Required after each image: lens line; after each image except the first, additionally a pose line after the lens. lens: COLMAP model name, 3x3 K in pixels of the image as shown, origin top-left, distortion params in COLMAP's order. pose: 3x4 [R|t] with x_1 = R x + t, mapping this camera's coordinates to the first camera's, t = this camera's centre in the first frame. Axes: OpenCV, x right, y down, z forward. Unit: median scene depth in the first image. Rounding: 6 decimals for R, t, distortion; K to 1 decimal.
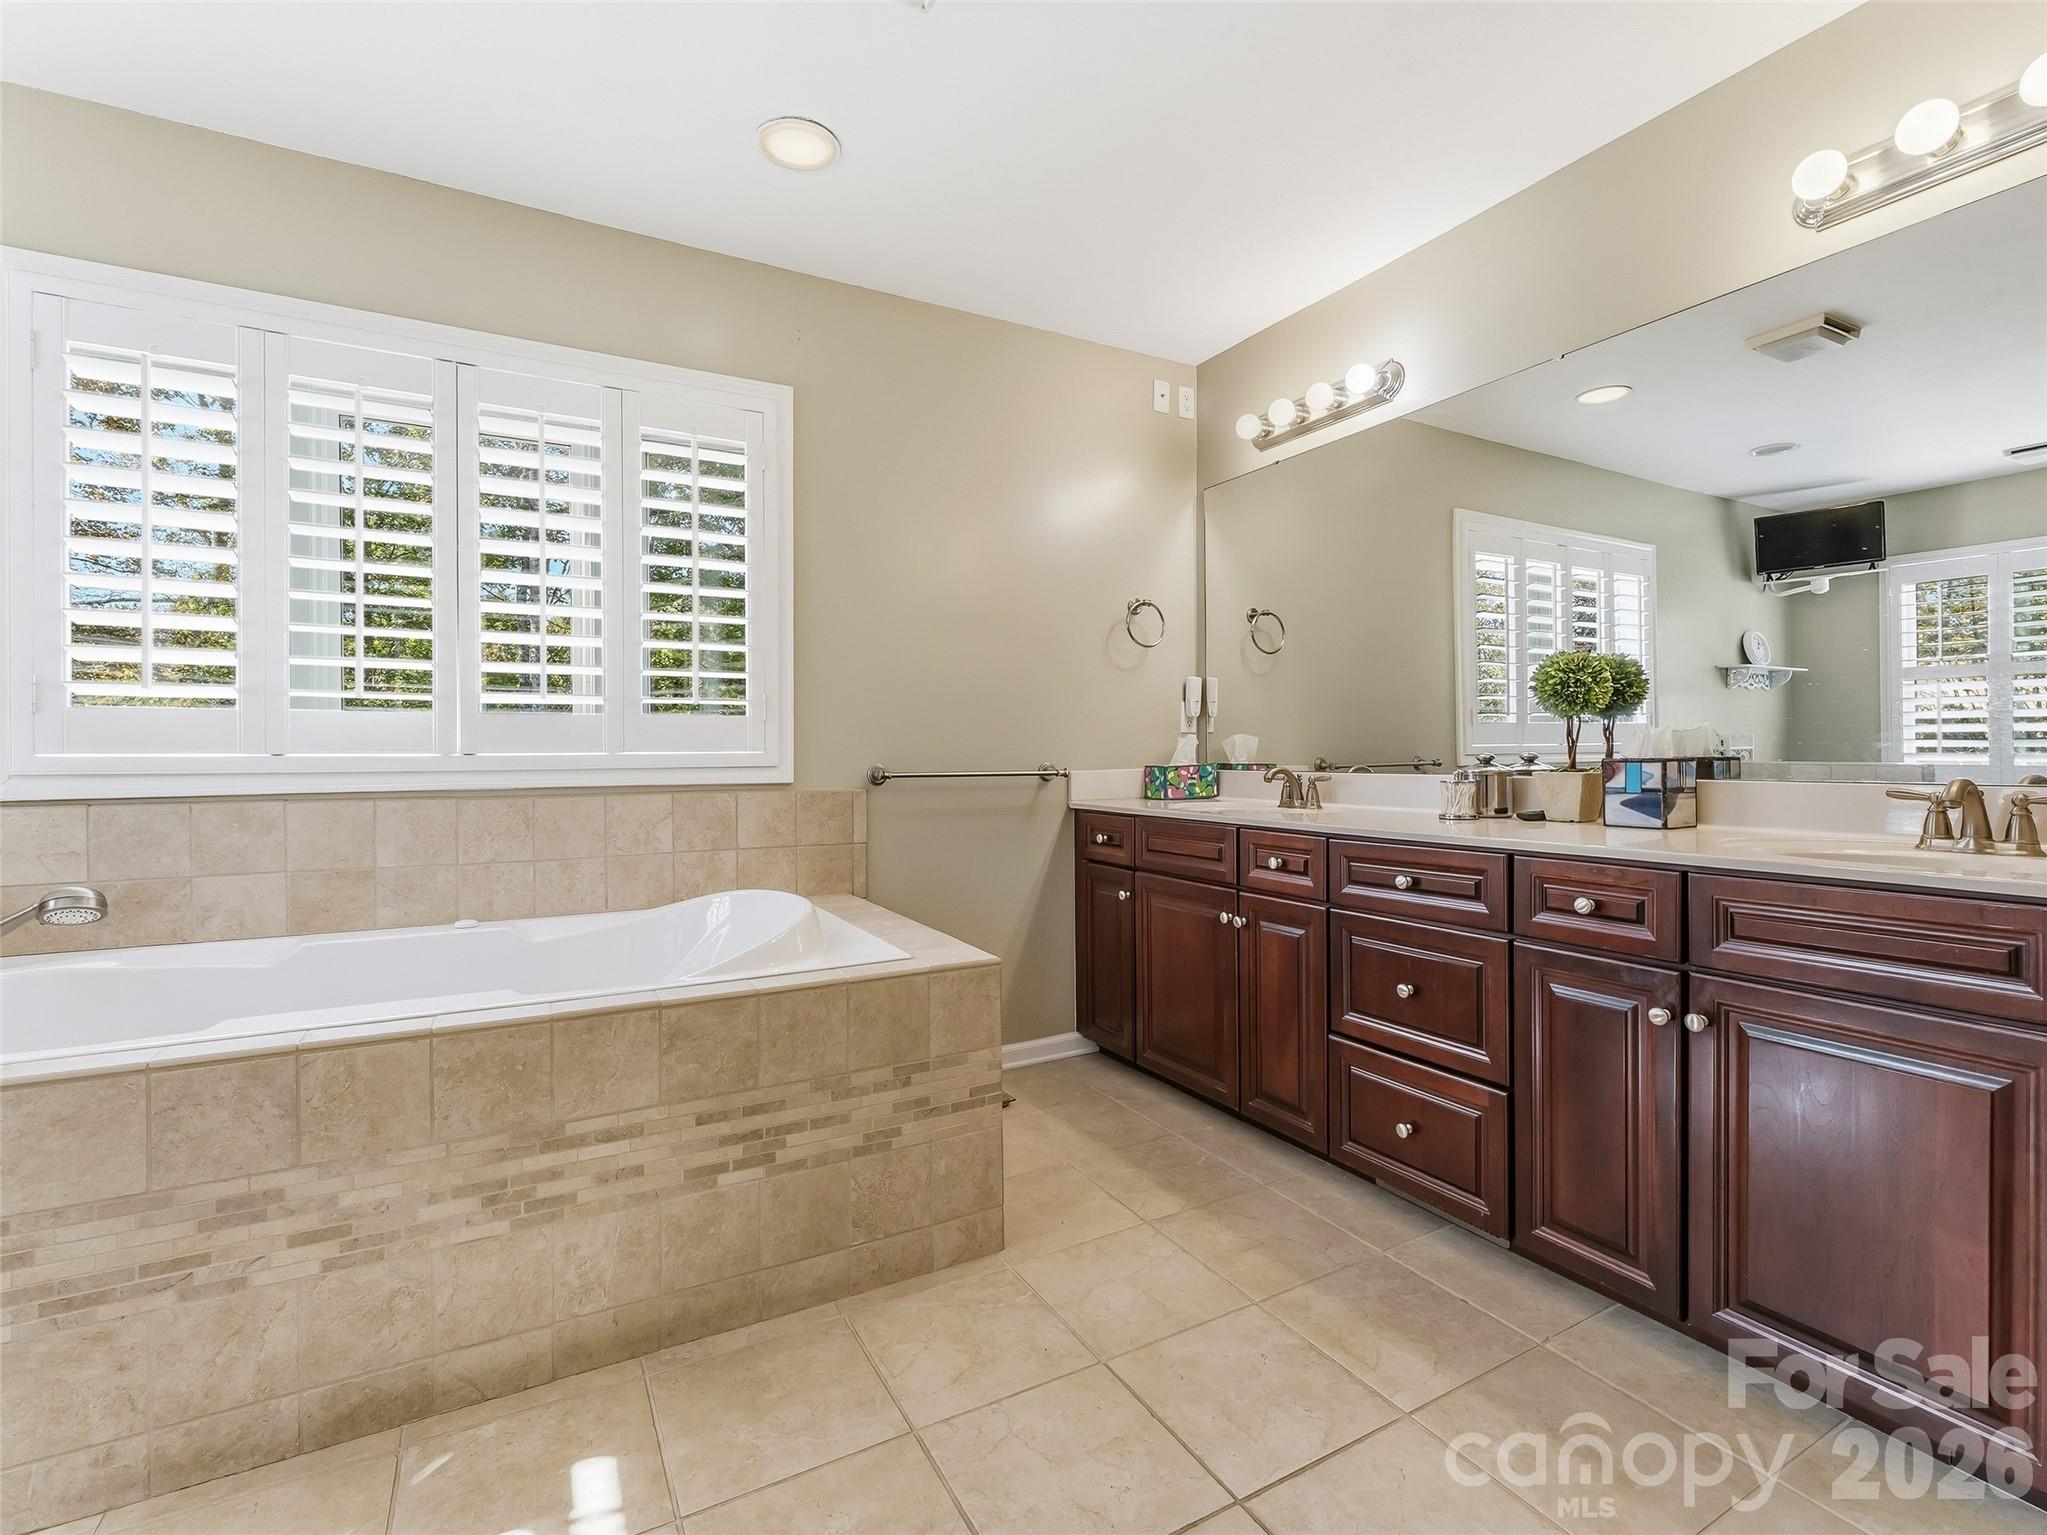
lens RADIAL K [[934.2, 0, 1024.0], [0, 934.2, 756.7], [0, 0, 1]] dist [-0.000435, -0.000103]
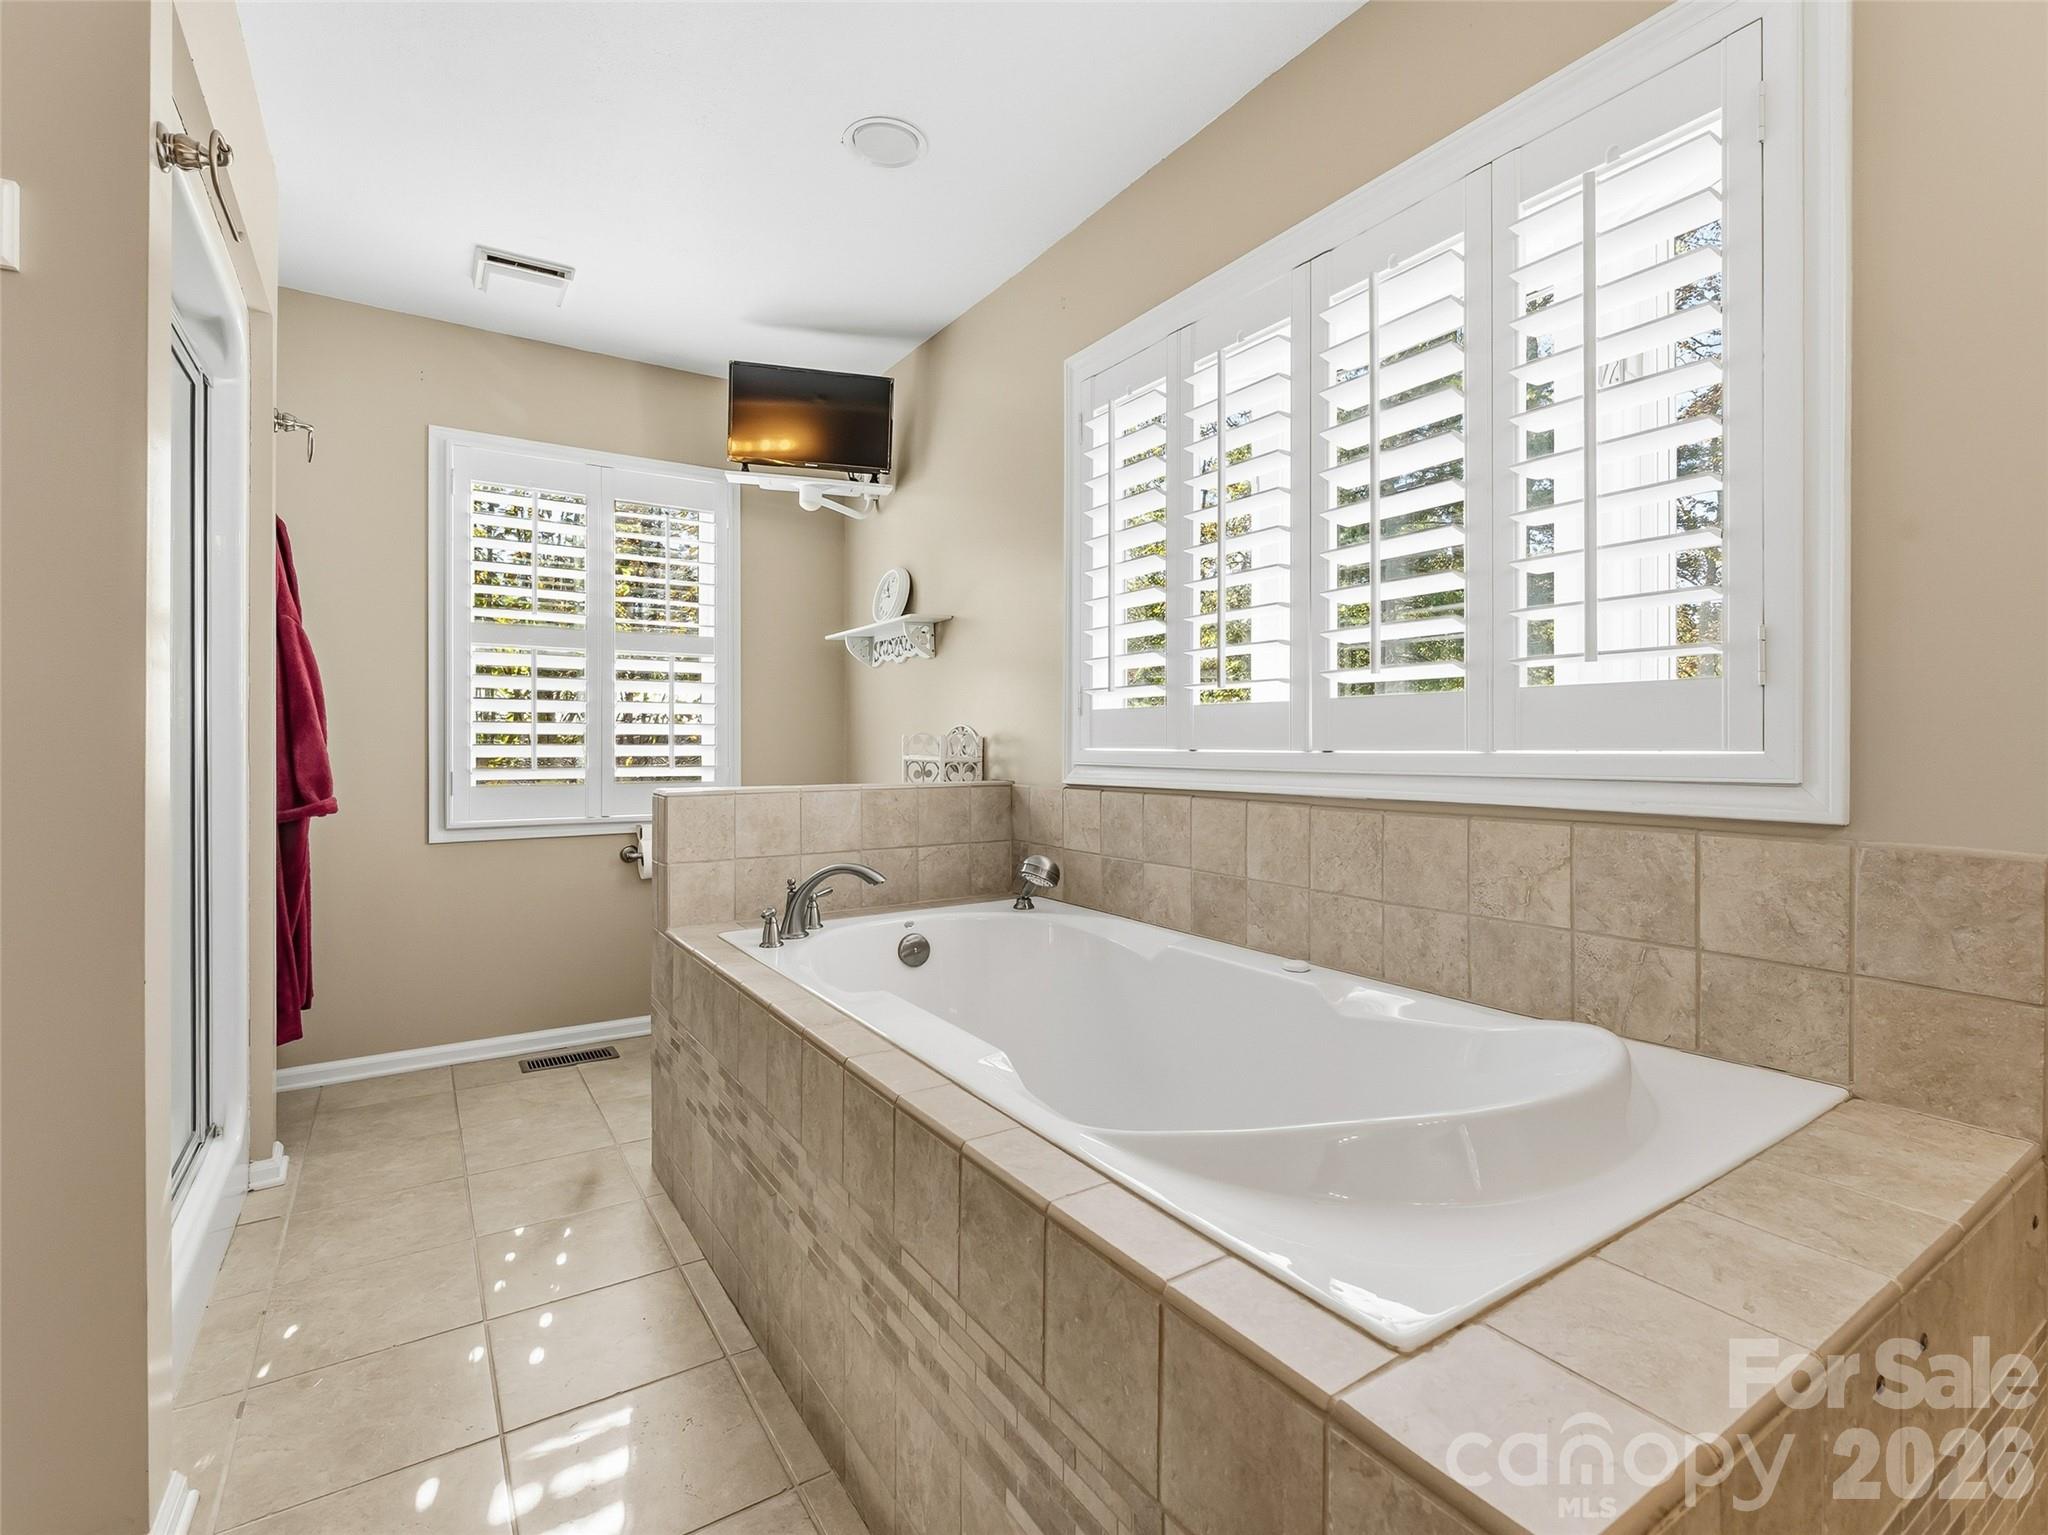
lens RADIAL K [[956.2, 0, 1029.1], [0, 956.2, 743.8], [0, 0, 1]] dist [-0.000742, -0.000119]
pose [[0.081128, 0.003284, -0.996698, 0.183988], [-0.006613, 0.999974, 0.002756, -0.009309], [0.996682, 0.006368, 0.081148, 0.680530]]
